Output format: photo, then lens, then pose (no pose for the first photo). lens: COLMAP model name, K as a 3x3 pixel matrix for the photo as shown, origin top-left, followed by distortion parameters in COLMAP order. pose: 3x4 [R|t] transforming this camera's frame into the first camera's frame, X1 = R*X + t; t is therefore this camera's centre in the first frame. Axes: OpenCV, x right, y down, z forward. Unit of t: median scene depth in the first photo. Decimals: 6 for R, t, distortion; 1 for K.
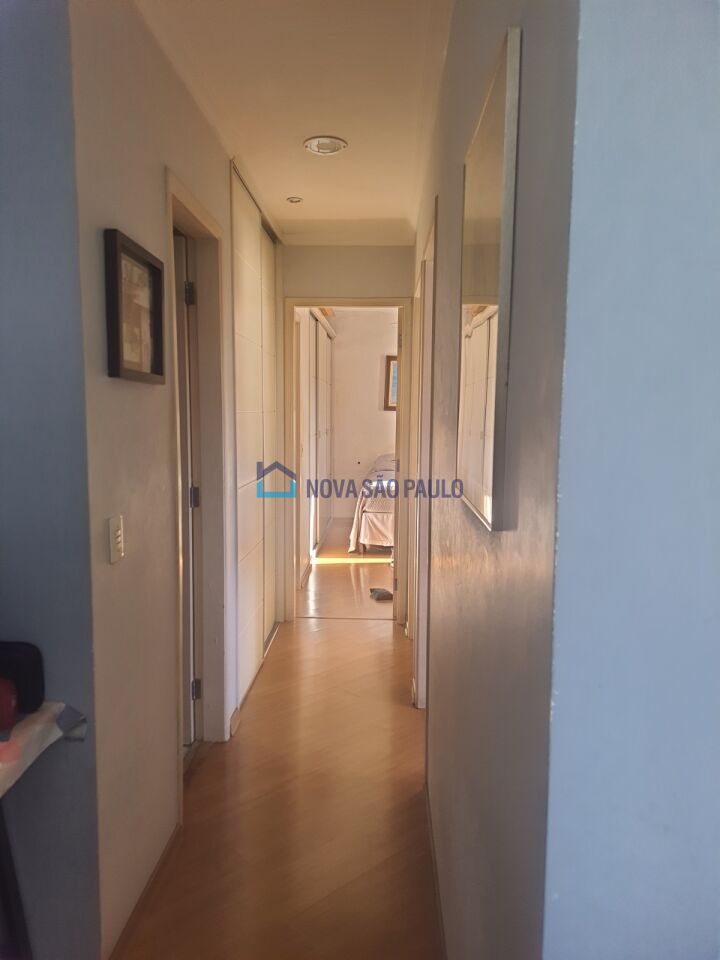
lens RADIAL K [[676.7, 0, 360.0], [0, 676.7, 480.0], [0, 0, 1]] dist [0.064932, 0.000126]
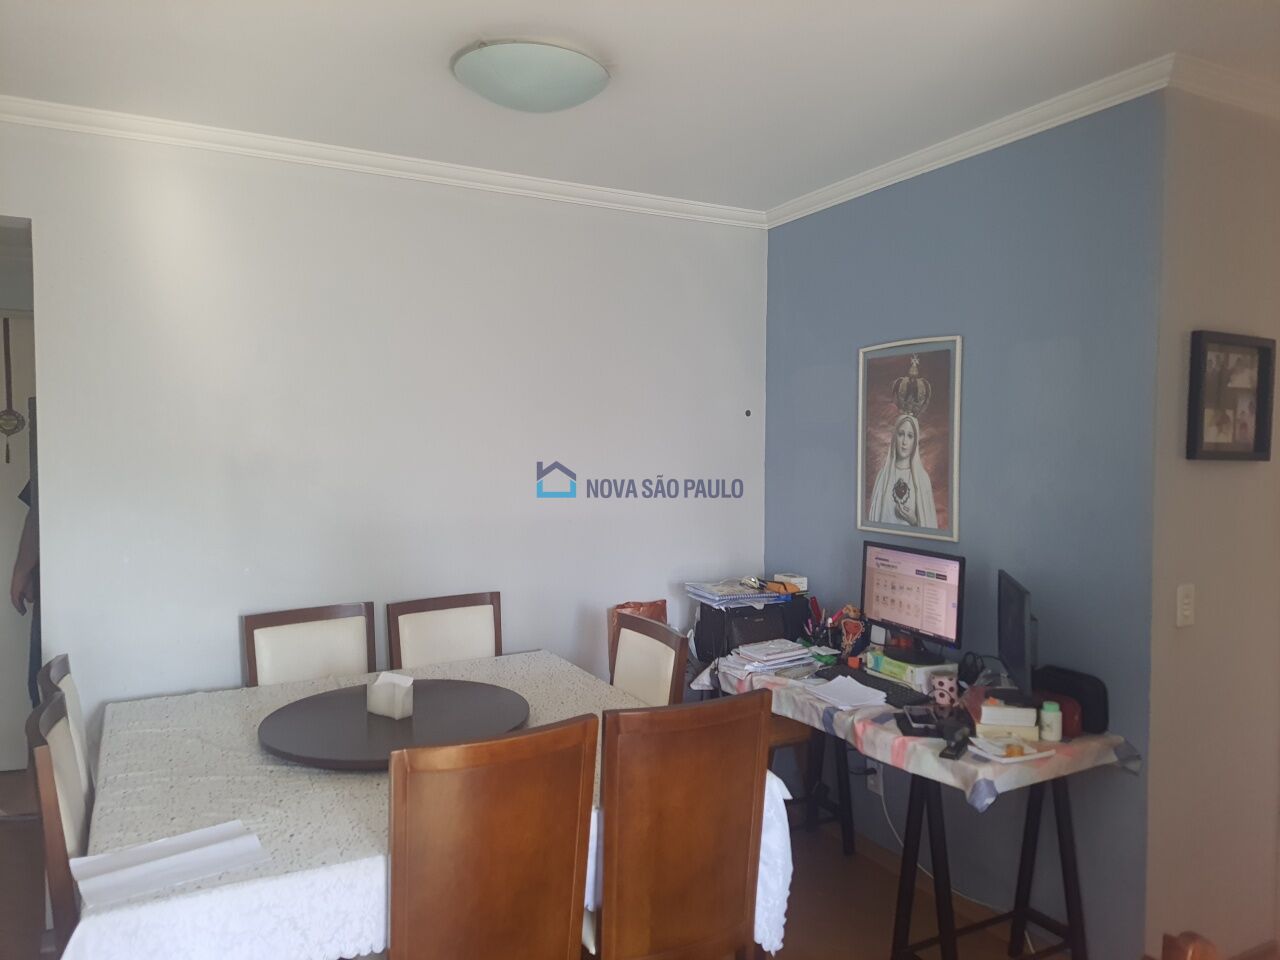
lens RADIAL K [[902.0, 0, 640.0], [0, 902.0, 480.0], [0, 0, 1]] dist [0.000733, 0.000272]
pose [[0.490538, 0.028581, -0.870951, 0.491299], [-0.093984, 0.995367, -0.020270, -0.003692], [0.866337, 0.091799, 0.490952, -0.504433]]
